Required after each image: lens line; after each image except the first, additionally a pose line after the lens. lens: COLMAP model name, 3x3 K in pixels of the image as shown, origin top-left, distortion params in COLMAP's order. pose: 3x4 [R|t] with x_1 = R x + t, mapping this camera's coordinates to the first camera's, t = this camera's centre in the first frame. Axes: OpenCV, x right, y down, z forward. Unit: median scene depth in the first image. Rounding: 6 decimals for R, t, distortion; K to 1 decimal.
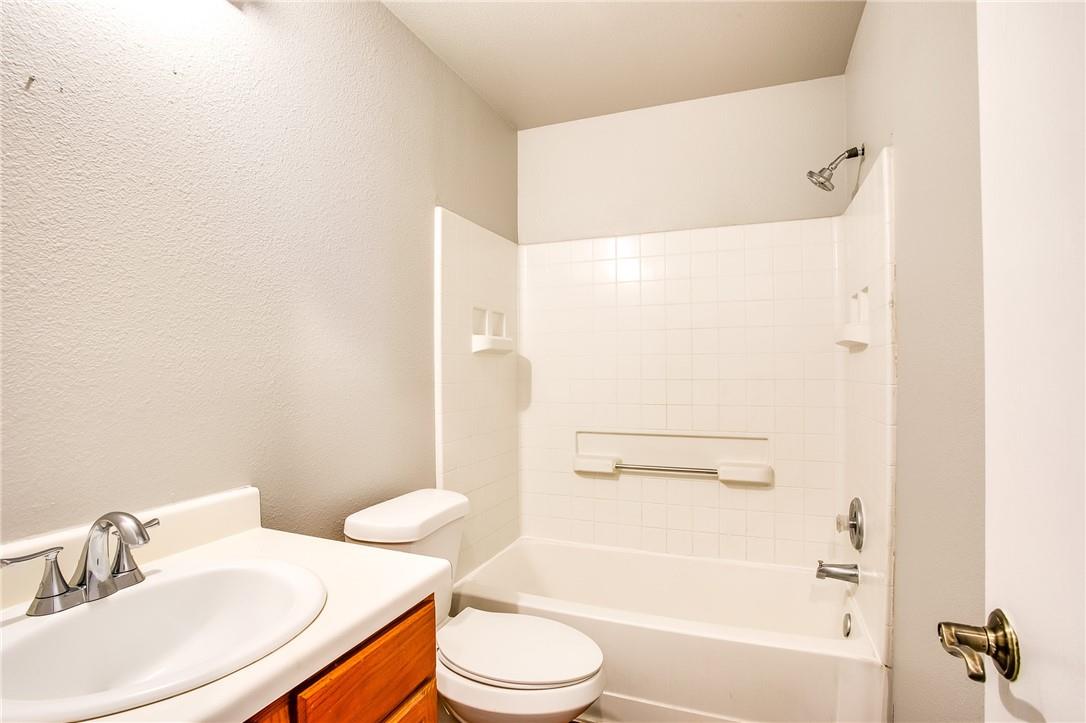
lens RADIAL K [[551.2, 0, 543.0], [0, 551.2, 361.5], [0, 0, 1]] dist [-0.047457, 0.025527]
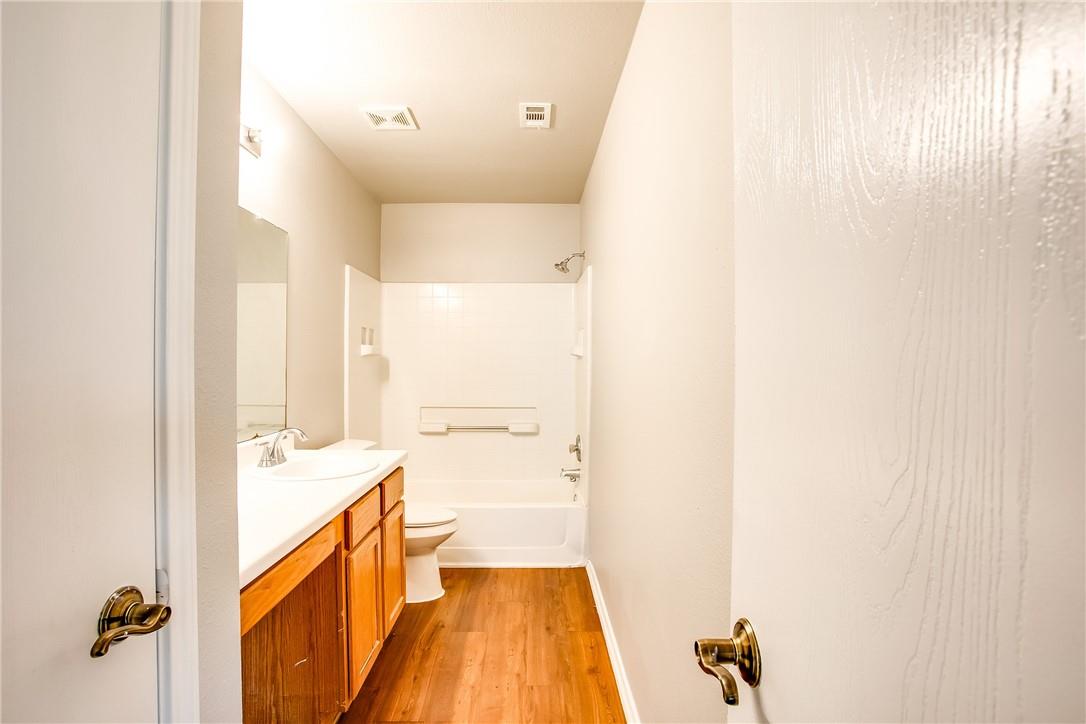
lens RADIAL K [[551.2, 0, 543.0], [0, 551.2, 362.0], [0, 0, 1]] dist [-0.047457, 0.025527]
pose [[0.919334, 0.009612, 0.393361, -0.267330], [-0.013435, 0.999885, 0.006968, -0.017142], [-0.393249, -0.011691, 0.919358, -0.637774]]
